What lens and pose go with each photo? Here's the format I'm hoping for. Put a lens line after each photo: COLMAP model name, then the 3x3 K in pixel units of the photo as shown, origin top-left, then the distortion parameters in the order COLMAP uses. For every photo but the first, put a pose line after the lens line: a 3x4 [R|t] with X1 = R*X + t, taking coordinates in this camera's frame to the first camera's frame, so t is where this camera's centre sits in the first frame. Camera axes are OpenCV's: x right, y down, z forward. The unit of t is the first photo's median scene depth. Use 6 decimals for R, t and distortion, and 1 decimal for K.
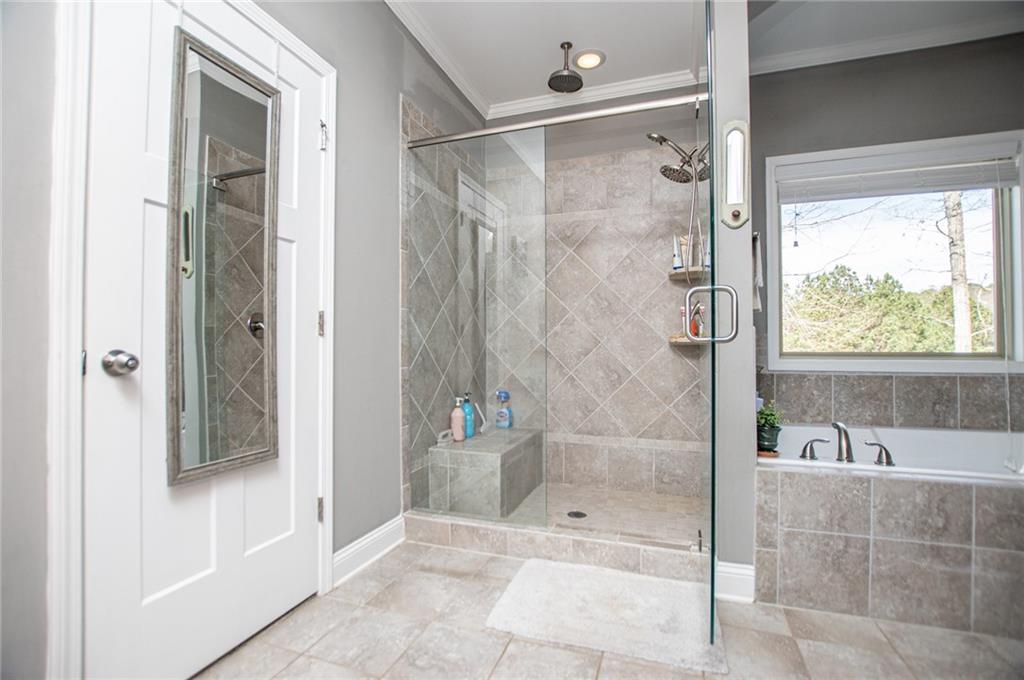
lens RADIAL K [[457.6, 0, 514.9], [0, 457.6, 340.0], [0, 0, 1]] dist [-0.026754, -0.001204]
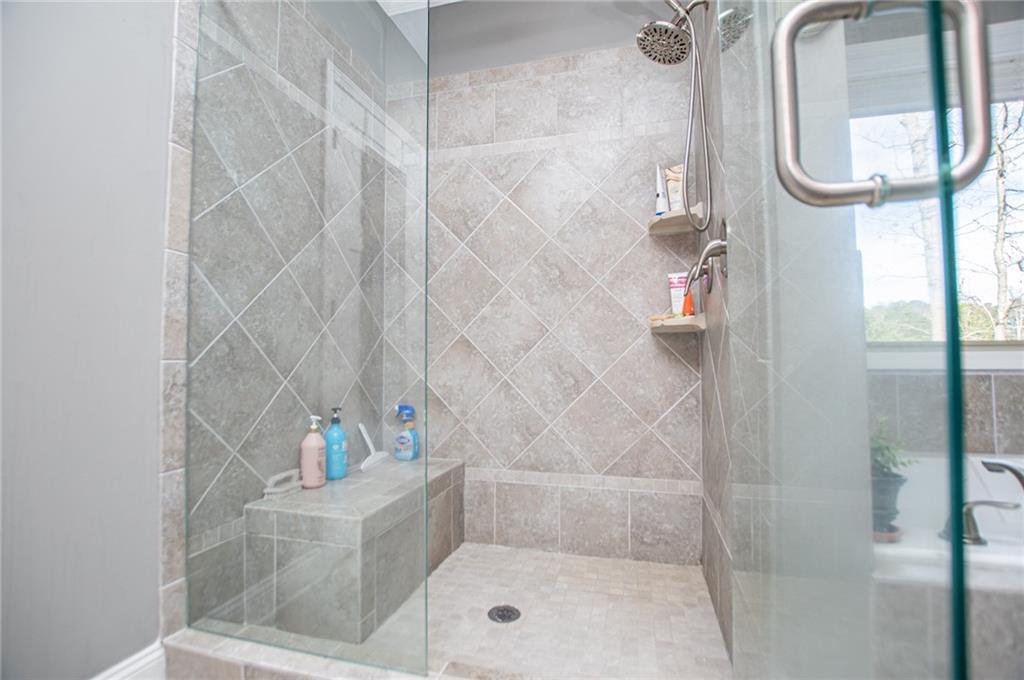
lens RADIAL K [[457.6, 0, 514.8], [0, 457.6, 340.3], [0, 0, 1]] dist [-0.026754, -0.001204]
pose [[0.997548, 0.001223, 0.069978, 0.094665], [0.001001, 0.999496, -0.031735, 0.042151], [-0.069982, 0.031727, 0.997044, 0.351552]]
